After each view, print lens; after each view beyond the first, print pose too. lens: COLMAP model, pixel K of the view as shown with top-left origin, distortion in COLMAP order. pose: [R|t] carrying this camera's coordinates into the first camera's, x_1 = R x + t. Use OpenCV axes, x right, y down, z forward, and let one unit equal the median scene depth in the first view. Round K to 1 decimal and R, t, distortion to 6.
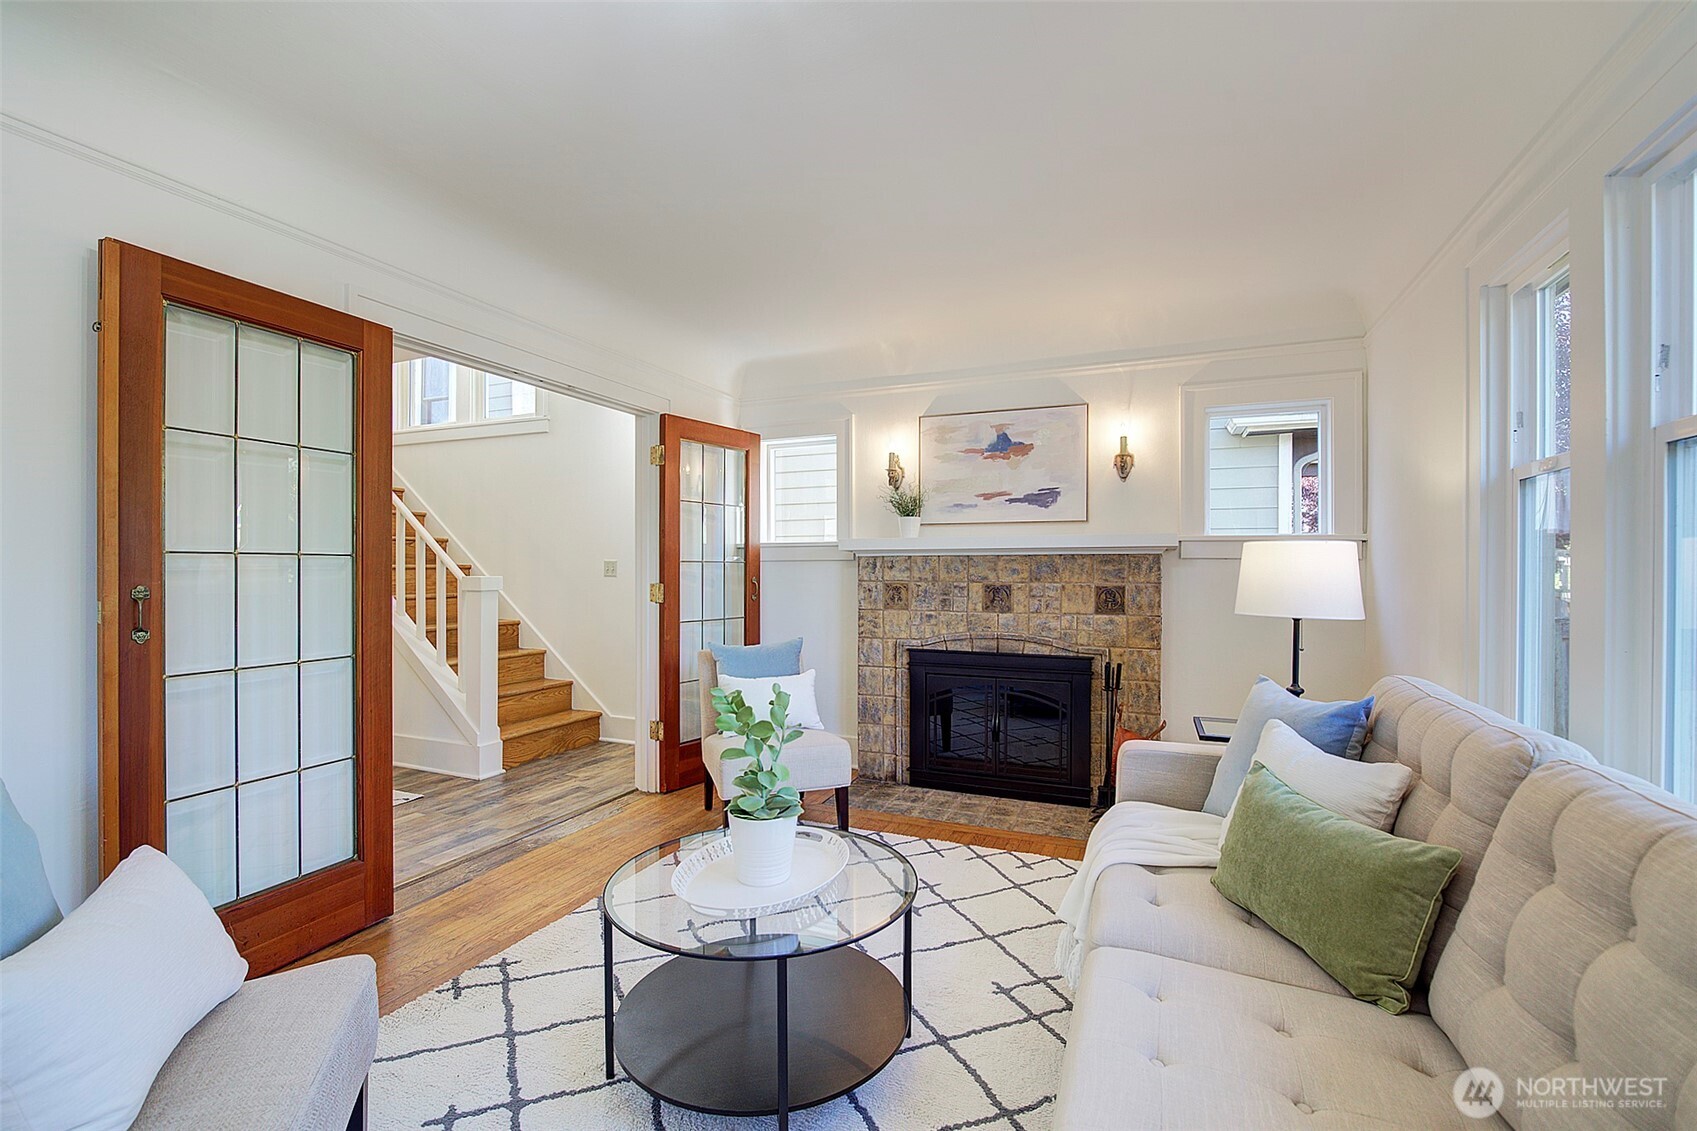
lens RADIAL K [[746.7, 0, 841.7], [0, 746.7, 567.9], [0, 0, 1]] dist [0.000493, 0.000199]
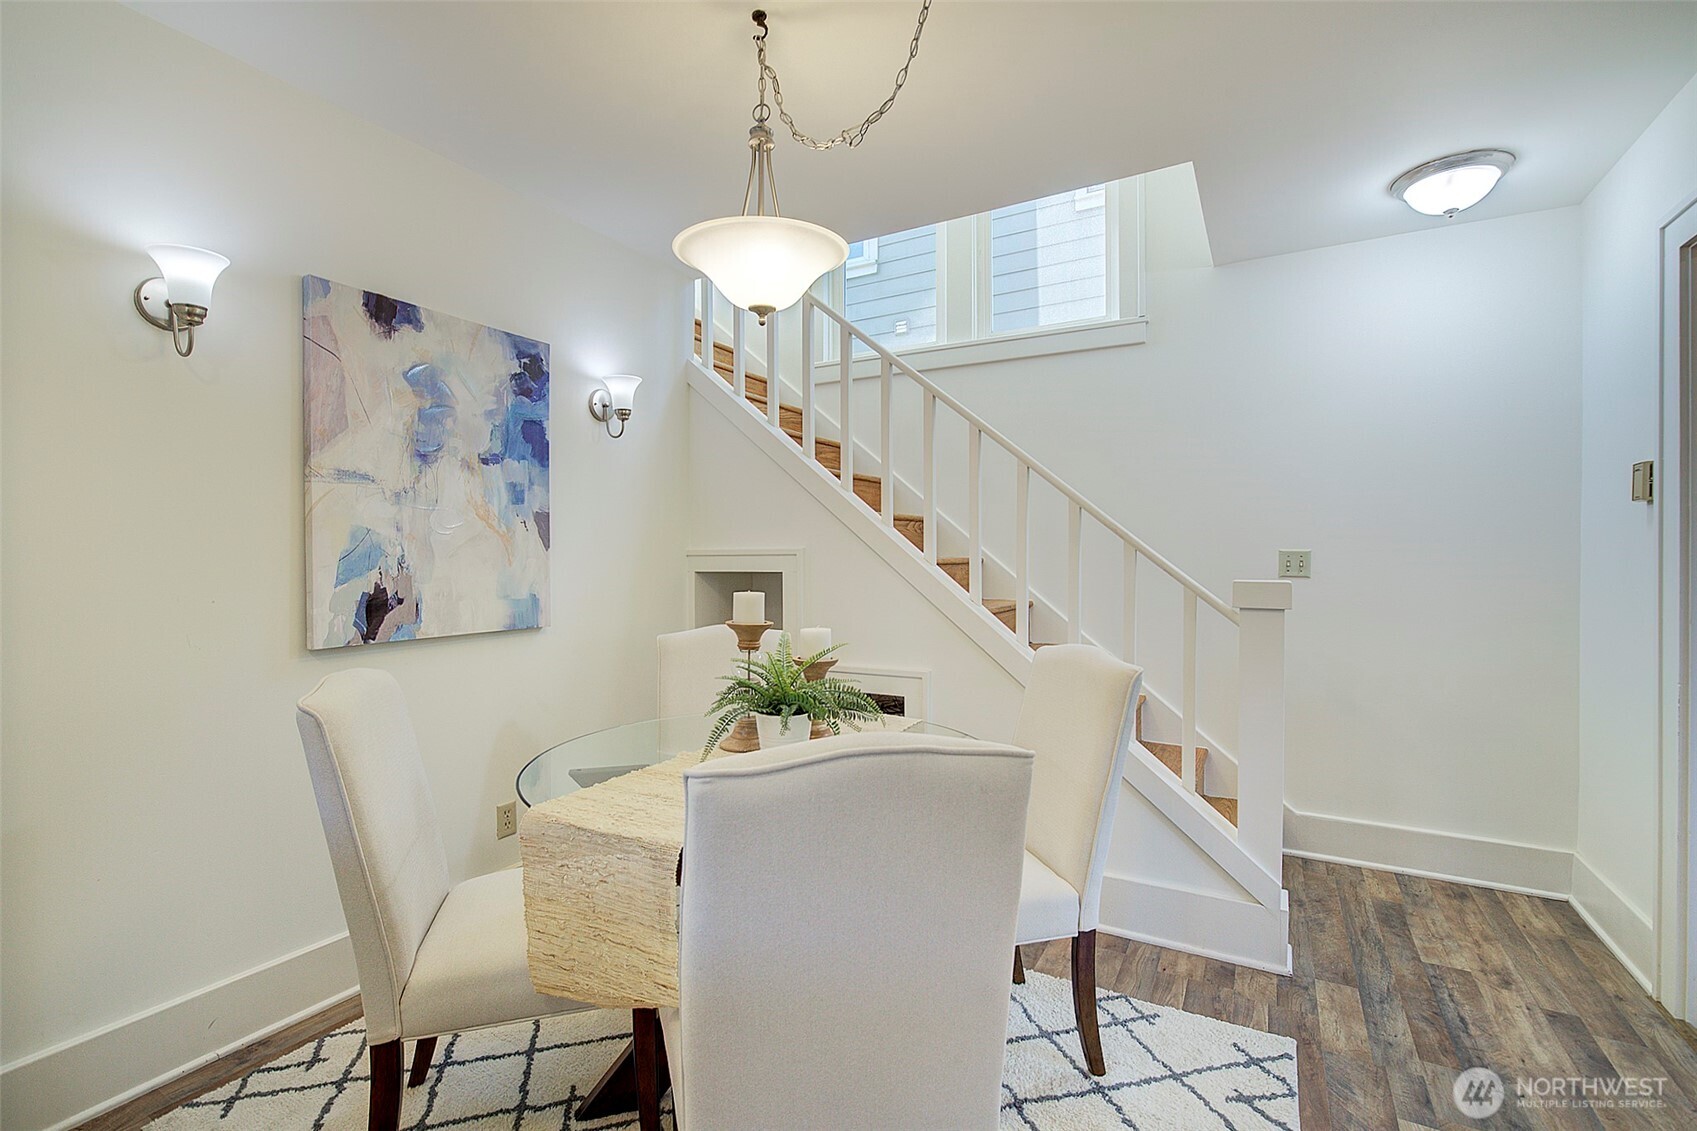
lens RADIAL K [[735.7, 0, 844.2], [0, 735.7, 562.6], [0, 0, 1]] dist [-0.018617, -0.000072]
pose [[0.992435, -0.006332, -0.122604, -0.739052], [0.006665, 0.999975, 0.002308, -0.006147], [0.122586, -0.003108, 0.992453, 0.469673]]
